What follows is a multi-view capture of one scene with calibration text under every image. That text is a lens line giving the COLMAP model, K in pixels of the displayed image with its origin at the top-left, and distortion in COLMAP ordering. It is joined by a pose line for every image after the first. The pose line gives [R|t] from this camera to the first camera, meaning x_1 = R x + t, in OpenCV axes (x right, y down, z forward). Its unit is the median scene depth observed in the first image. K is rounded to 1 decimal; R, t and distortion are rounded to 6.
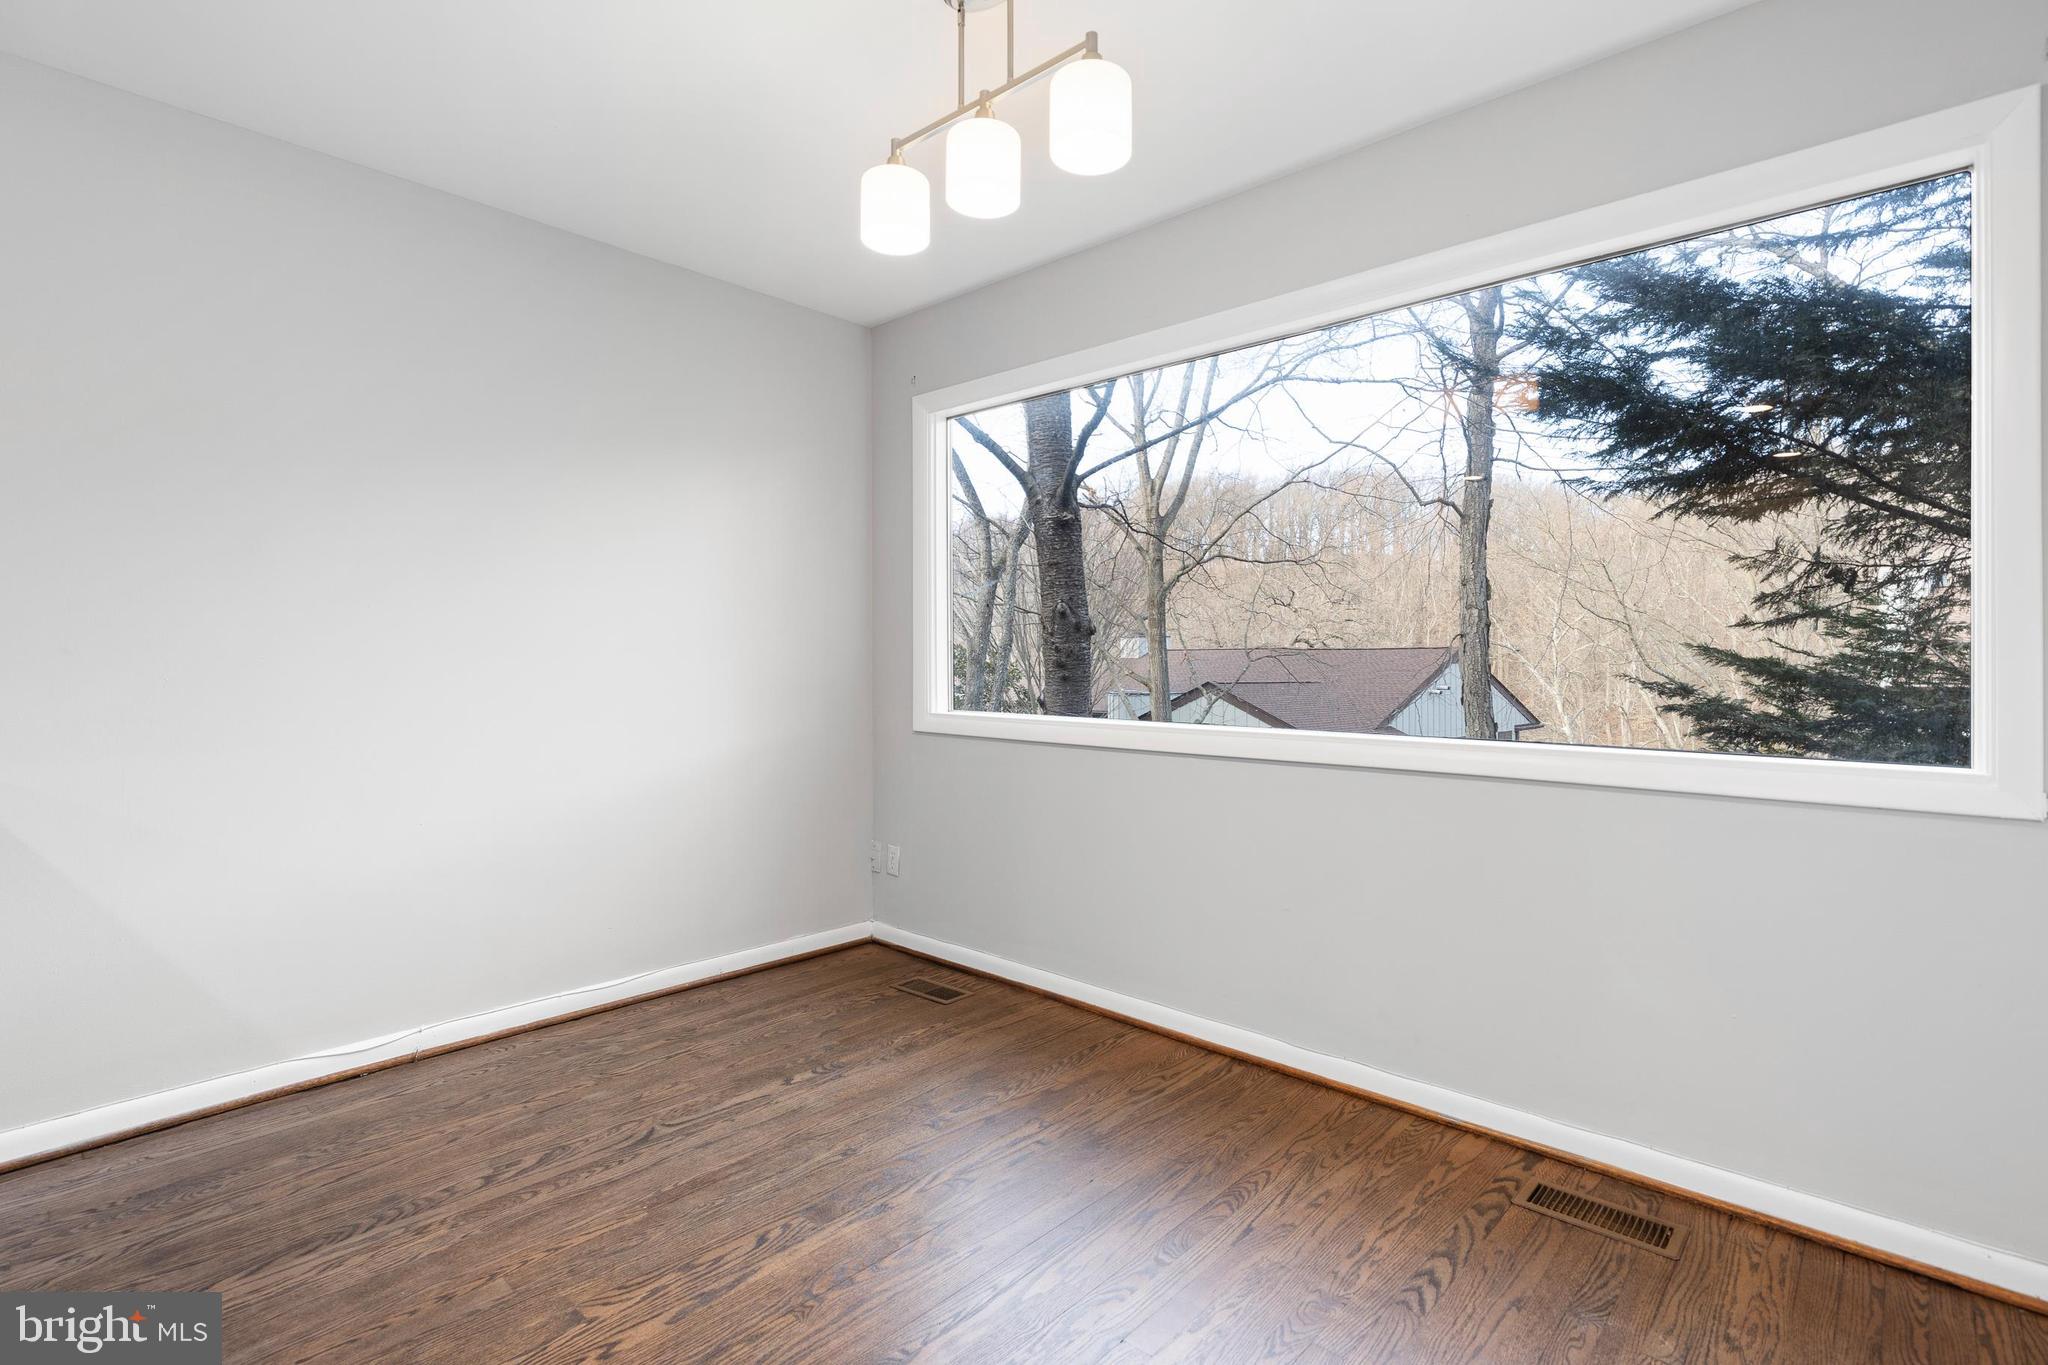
lens RADIAL K [[968.2, 0, 1020.9], [0, 968.2, 665.0], [0, 0, 1]] dist [-0.001170, -0.000182]
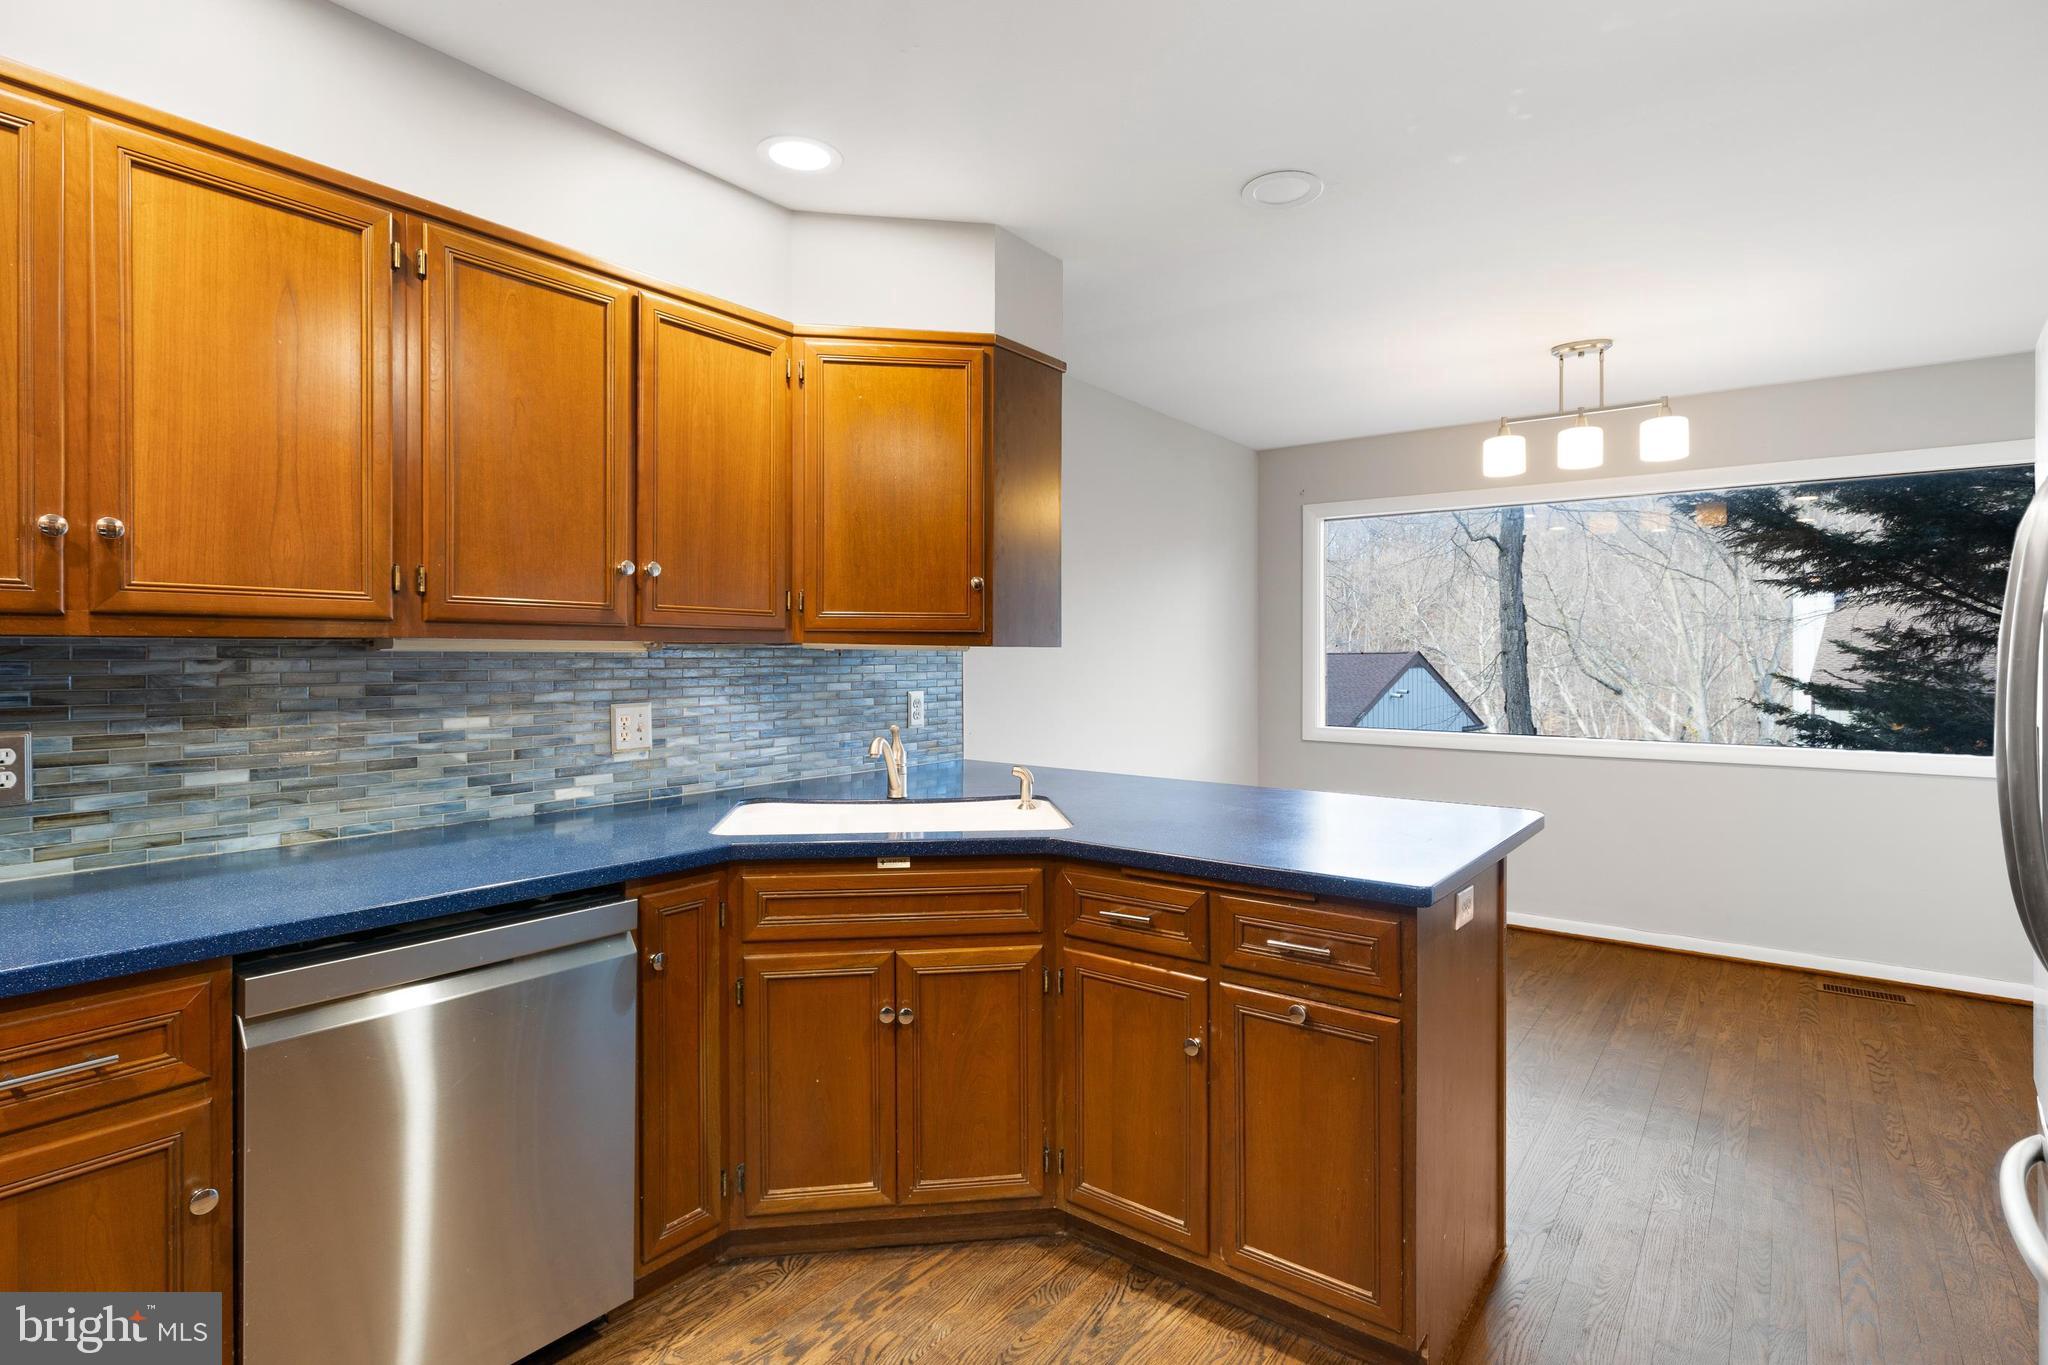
lens RADIAL K [[1015.4, 0, 1025.0], [0, 1015.4, 664.9], [0, 0, 1]] dist [-0.000591, 0.000304]
pose [[0.994827, 0.001361, 0.101572, -0.659824], [-0.001478, 0.999998, 0.001074, -0.042951], [-0.101570, -0.001218, 0.994828, -0.435836]]
